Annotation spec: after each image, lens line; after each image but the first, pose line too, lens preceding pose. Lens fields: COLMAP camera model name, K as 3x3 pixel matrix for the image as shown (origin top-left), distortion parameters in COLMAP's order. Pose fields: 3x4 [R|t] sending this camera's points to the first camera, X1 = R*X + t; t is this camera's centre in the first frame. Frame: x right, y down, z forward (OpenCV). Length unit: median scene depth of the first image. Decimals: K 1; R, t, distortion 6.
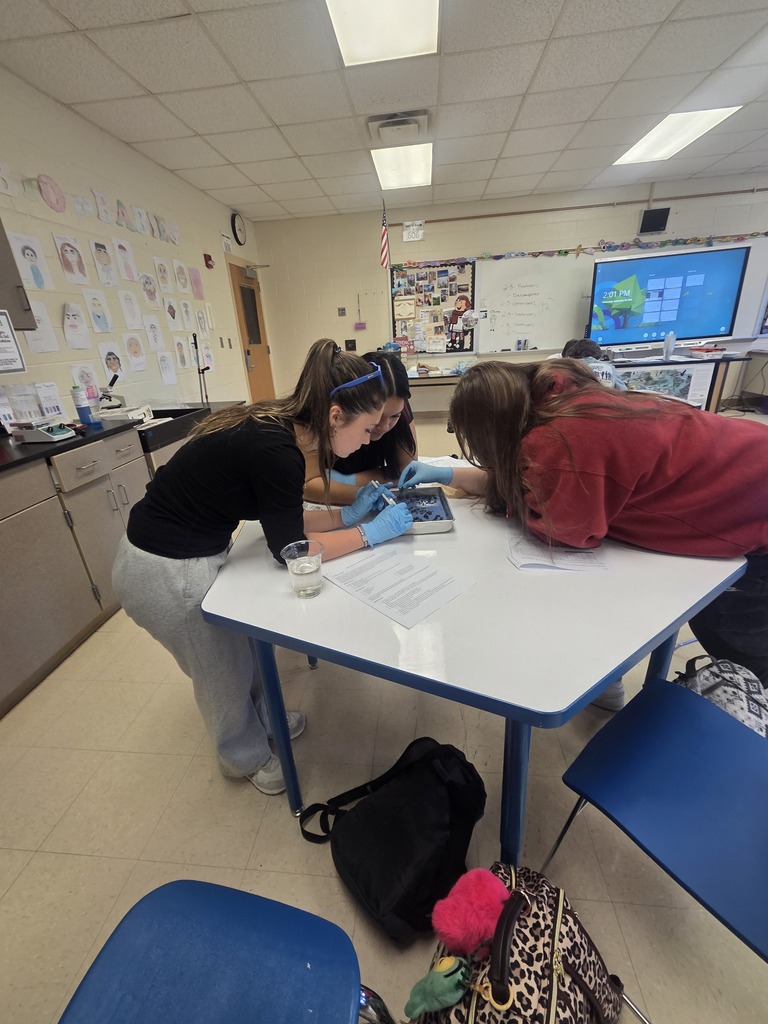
lens RADIAL K [[415.3, 0, 383.6], [0, 415.3, 493.4], [0, 0, 1]] dist [-0.000656, -0.000198]
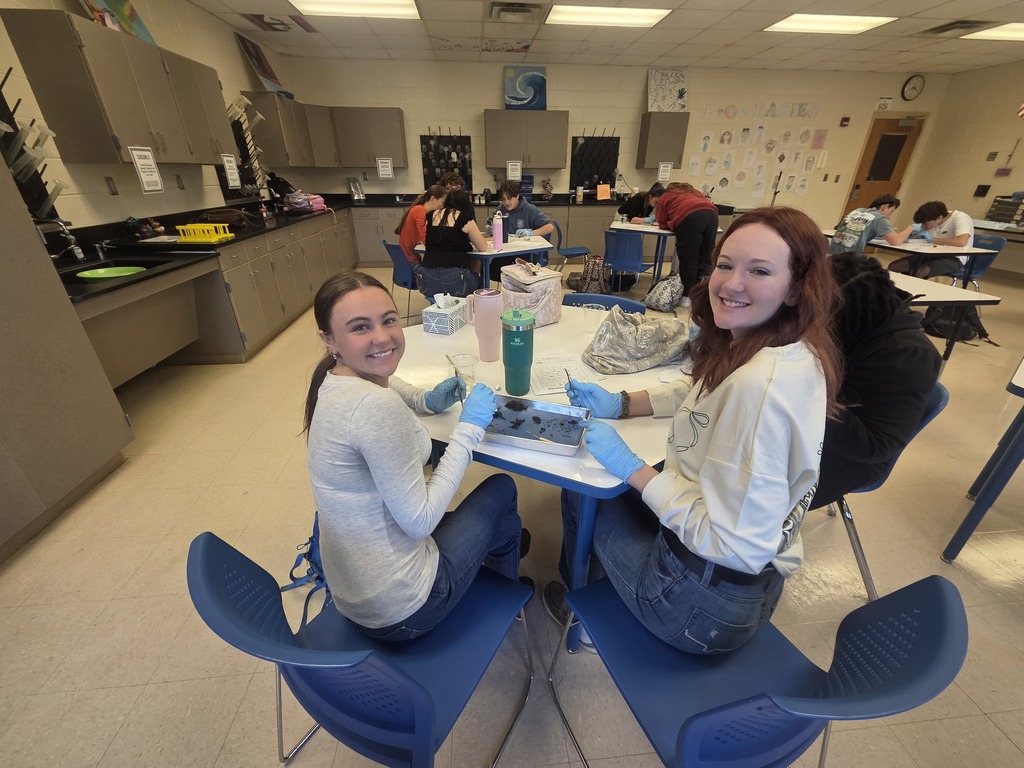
lens RADIAL K [[415.3, 0, 512.0], [0, 415.3, 384.0], [0, 0, 1]] dist [-0.000656, -0.000198]
pose [[0.176548, 0.501005, -0.847245, 1.539305], [-0.373012, 0.830617, 0.413445, 0.093289], [0.910875, 0.243040, 0.333525, -0.531268]]
